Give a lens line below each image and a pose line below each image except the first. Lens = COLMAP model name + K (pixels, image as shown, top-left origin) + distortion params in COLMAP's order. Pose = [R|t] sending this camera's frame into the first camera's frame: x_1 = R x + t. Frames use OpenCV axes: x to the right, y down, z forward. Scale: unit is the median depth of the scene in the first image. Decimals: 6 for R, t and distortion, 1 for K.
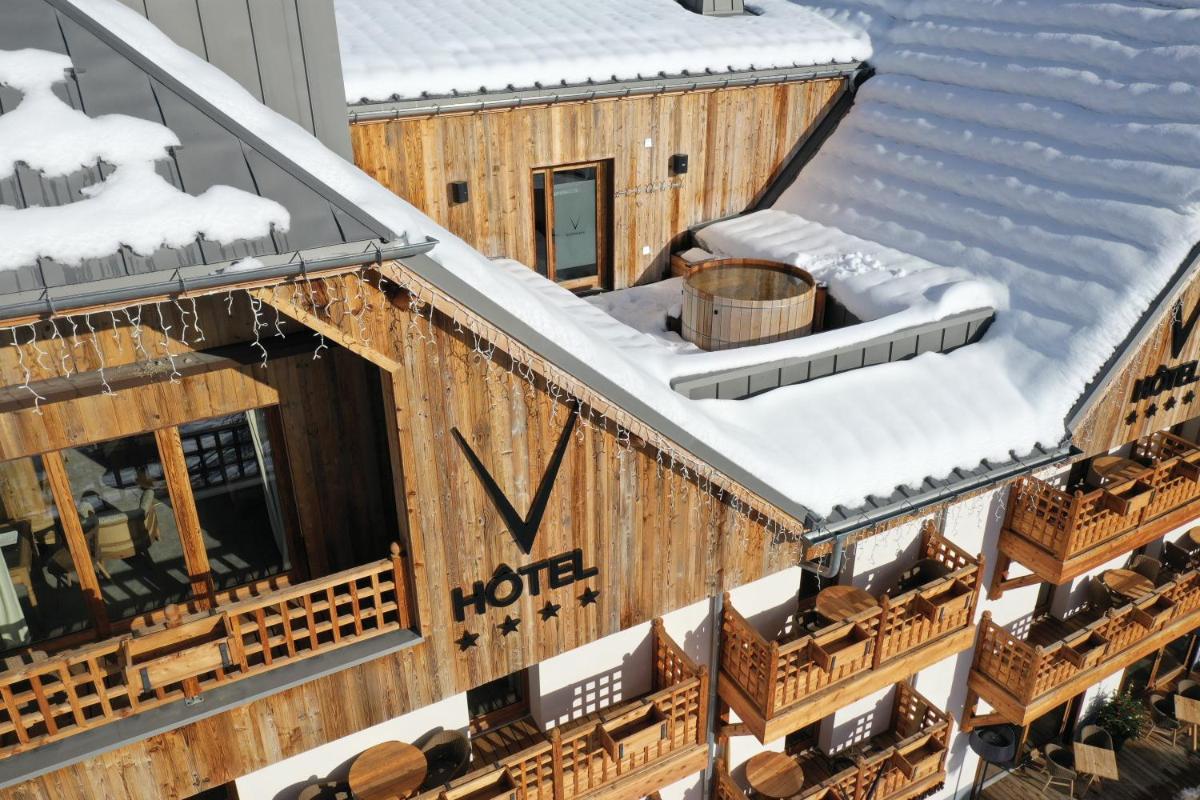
lens RADIAL K [[930.1, 0, 602.3], [0, 930.1, 405.3], [0, 0, 1]] dist [0.010263, -0.000686]
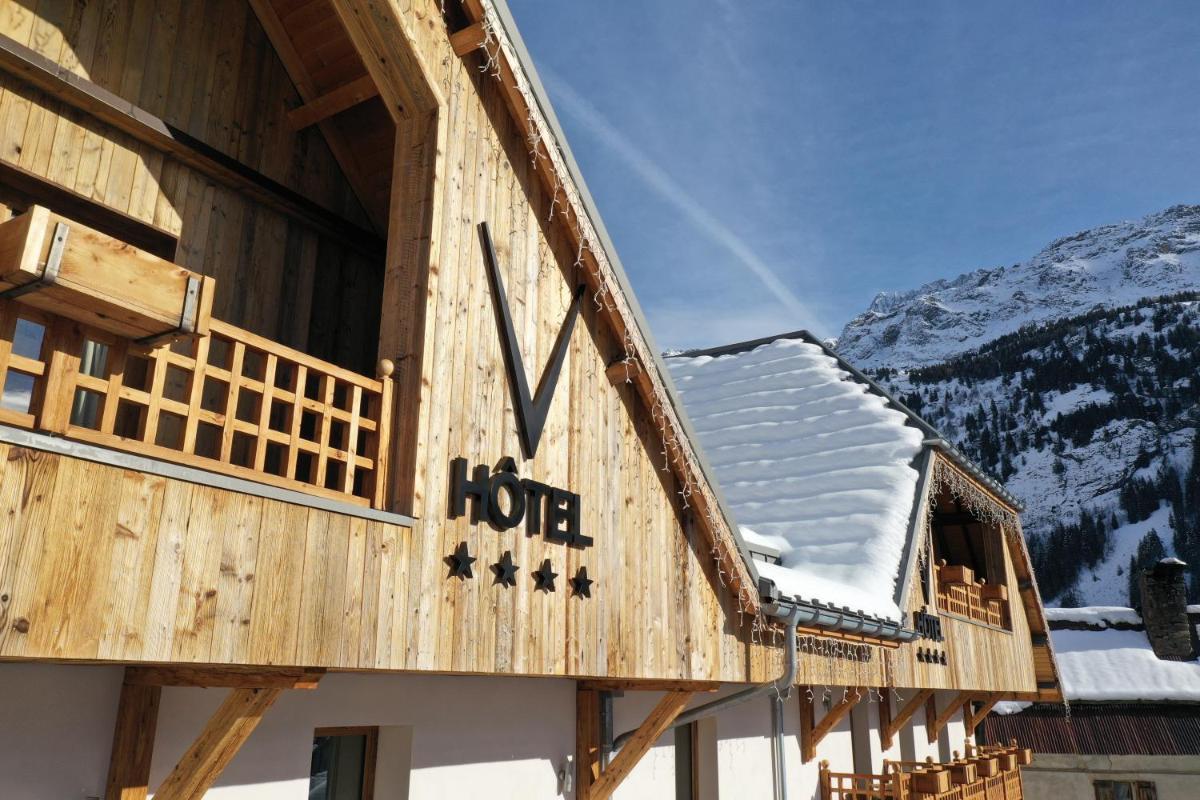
lens RADIAL K [[930.1, 0, 597.4], [0, 930.1, 406.4], [0, 0, 1]] dist [0.010263, -0.000686]
pose [[0.888276, 0.143304, 0.436383, -0.348926], [0.185098, 0.757835, -0.625640, 0.578368], [-0.420363, 0.636514, 0.646641, 0.481889]]
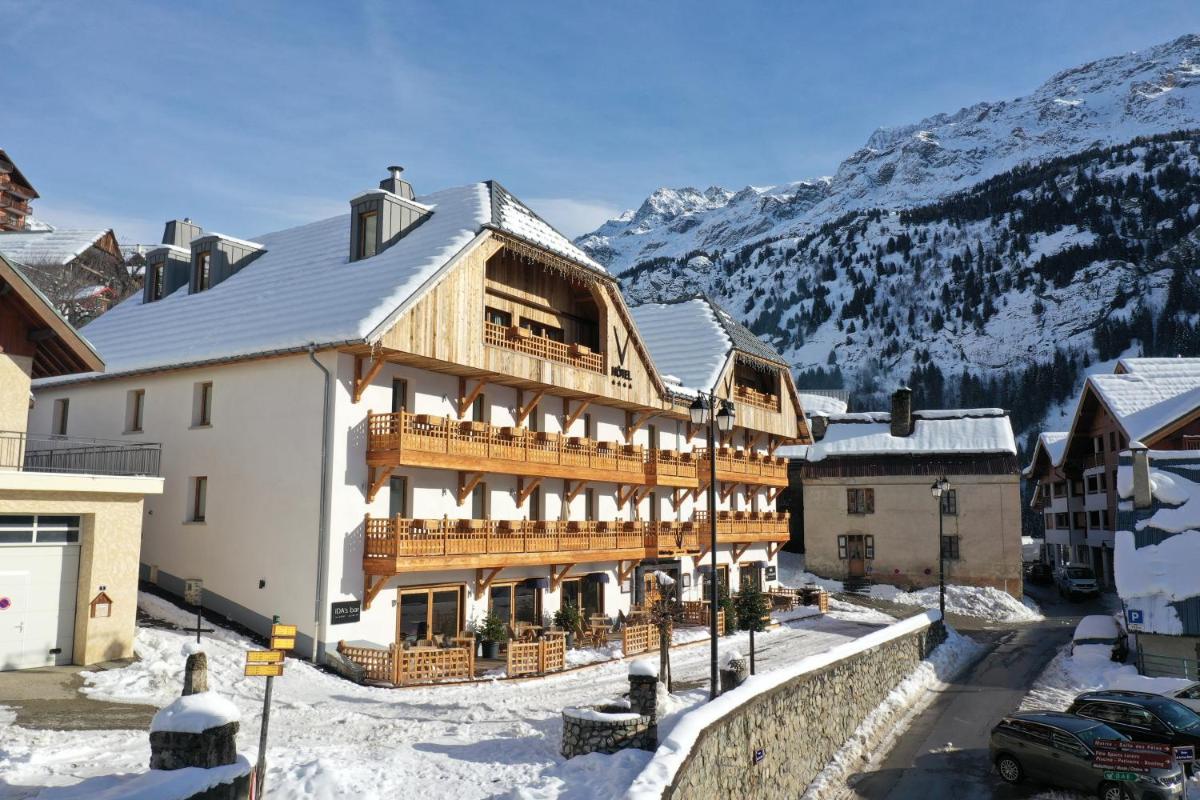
lens RADIAL K [[930.1, 0, 601.5], [0, 930.1, 401.2], [0, 0, 1]] dist [0.010263, -0.000686]
pose [[0.882681, 0.066005, 0.465315, -2.103420], [0.194586, 0.849912, -0.489680, 2.328848], [-0.427798, 0.522775, 0.737357, -1.982002]]
